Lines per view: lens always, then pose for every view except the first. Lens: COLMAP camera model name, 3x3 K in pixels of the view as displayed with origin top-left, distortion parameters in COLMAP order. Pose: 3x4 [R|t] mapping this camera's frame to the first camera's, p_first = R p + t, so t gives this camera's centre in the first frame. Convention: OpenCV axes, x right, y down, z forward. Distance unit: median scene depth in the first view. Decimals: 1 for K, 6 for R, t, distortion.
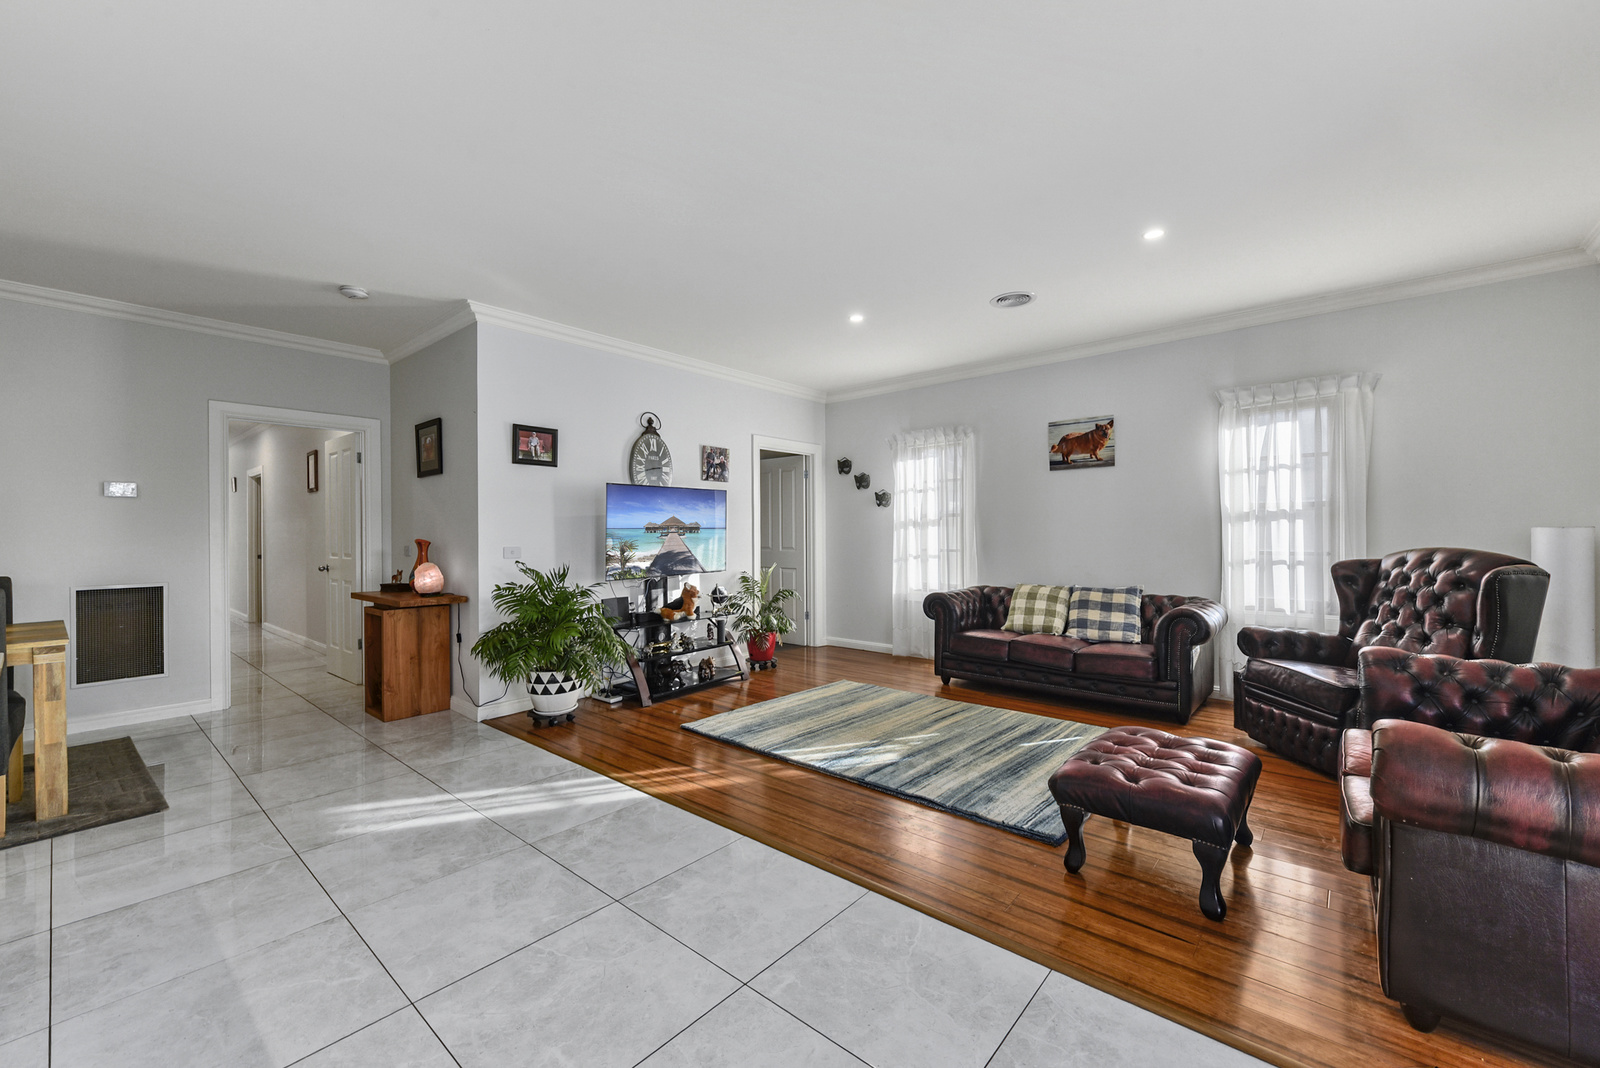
lens RADIAL K [[630.7, 0, 801.5], [0, 630.7, 535.3], [0, 0, 1]] dist [0.001275, -0.000235]
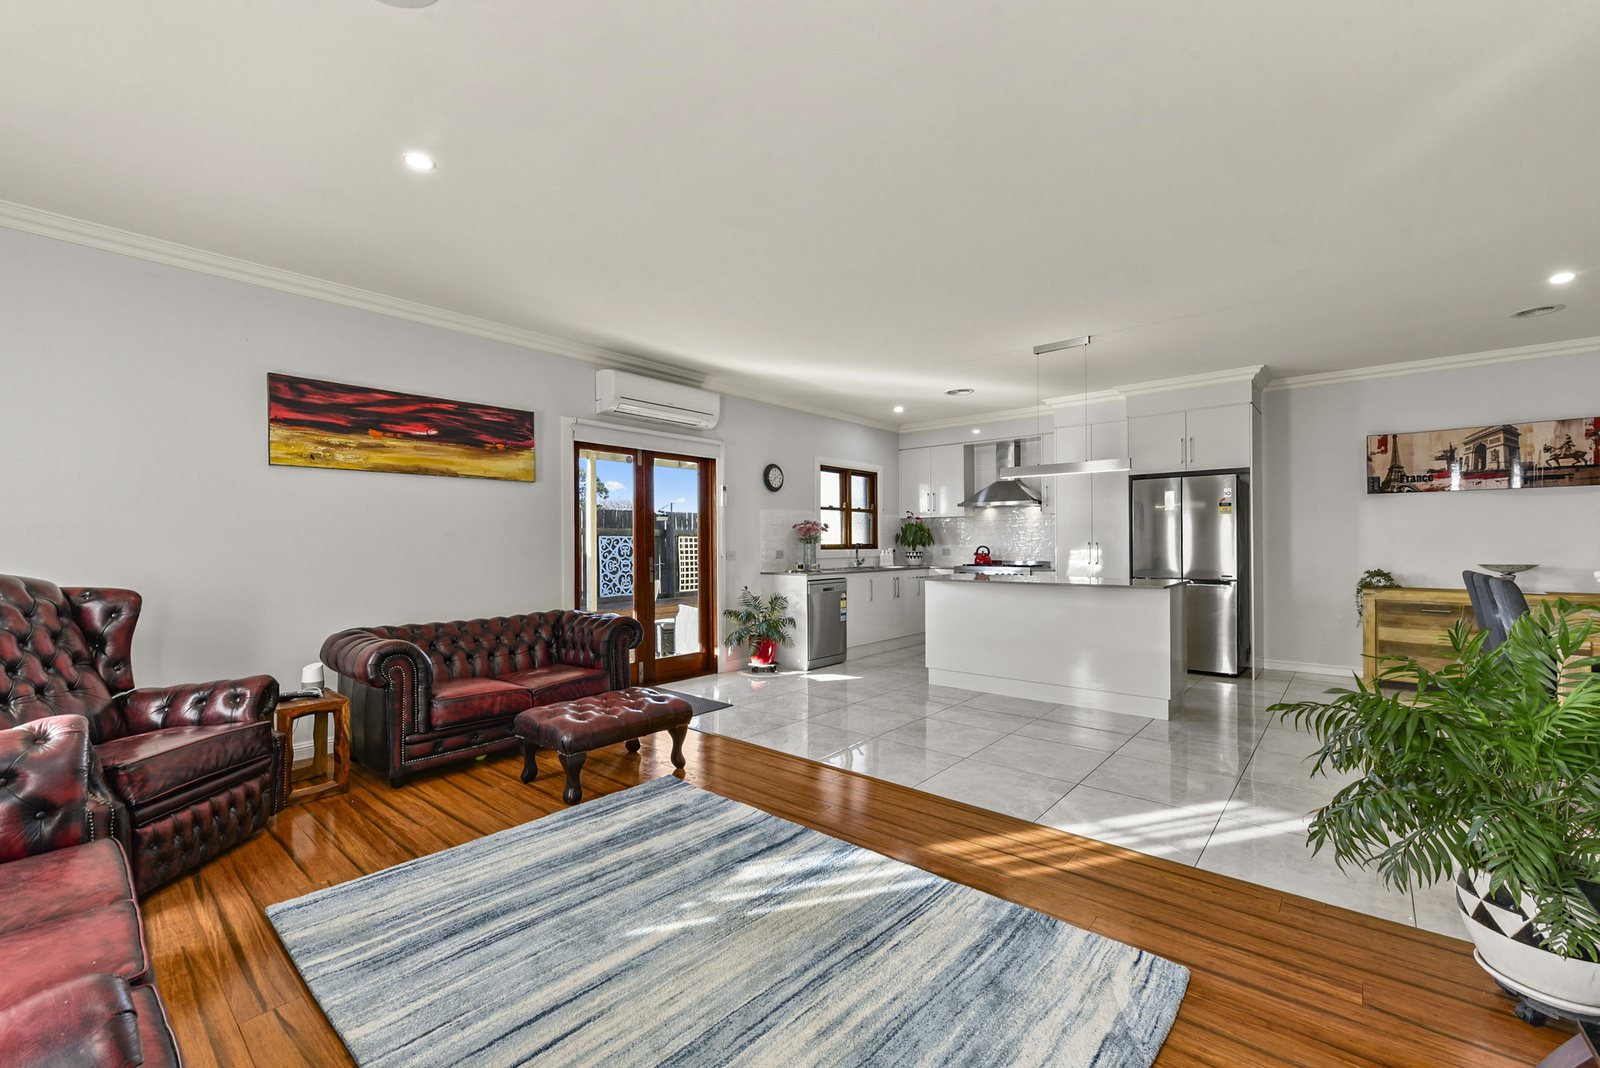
lens RADIAL K [[657.7, 0, 794.0], [0, 657.7, 542.5], [0, 0, 1]] dist [-0.000207, -0.000309]
pose [[-0.999764, 0.012652, 0.017674, 0.060552], [0.012708, 0.999914, 0.003099, -0.003244], [-0.017633, 0.003323, -0.999839, 1.354827]]
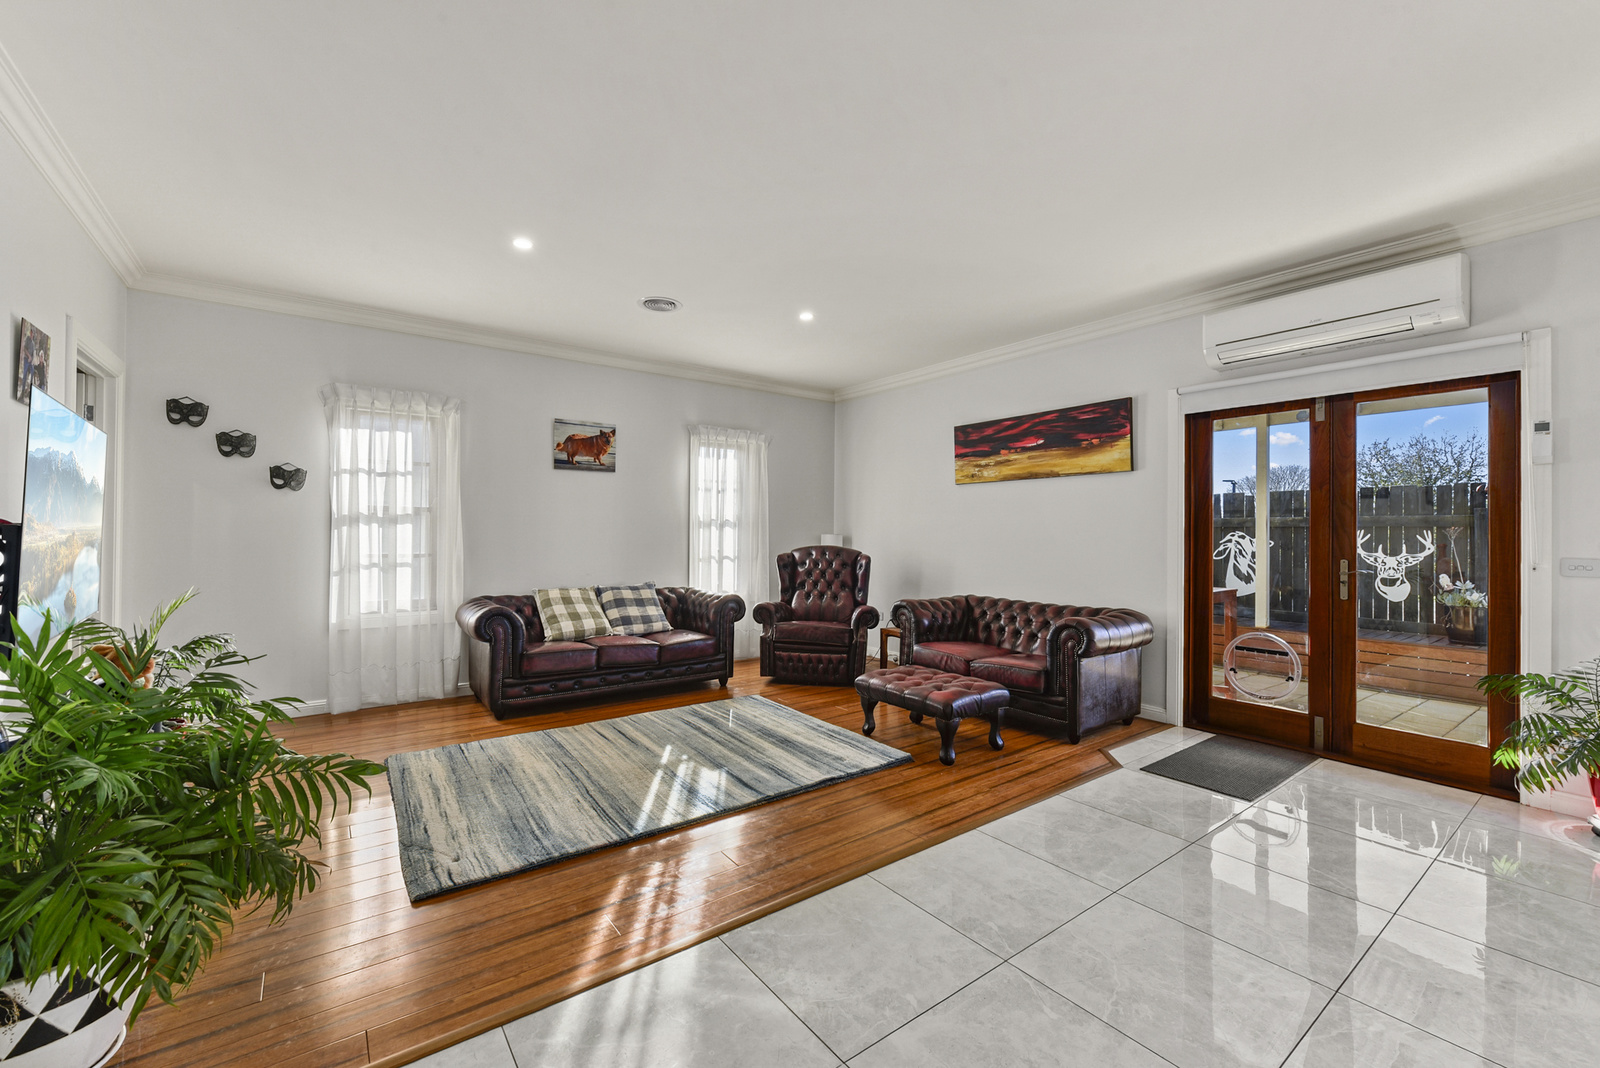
lens RADIAL K [[645.1, 0, 800.0], [0, 645.1, 534.0], [0, 0, 1]] dist [0.022899, -0.014268]
pose [[0.226599, 0.009429, 0.973942, -0.602001], [-0.004868, 0.999952, -0.008549, 0.003555], [-0.973976, -0.002804, 0.226634, 0.528938]]
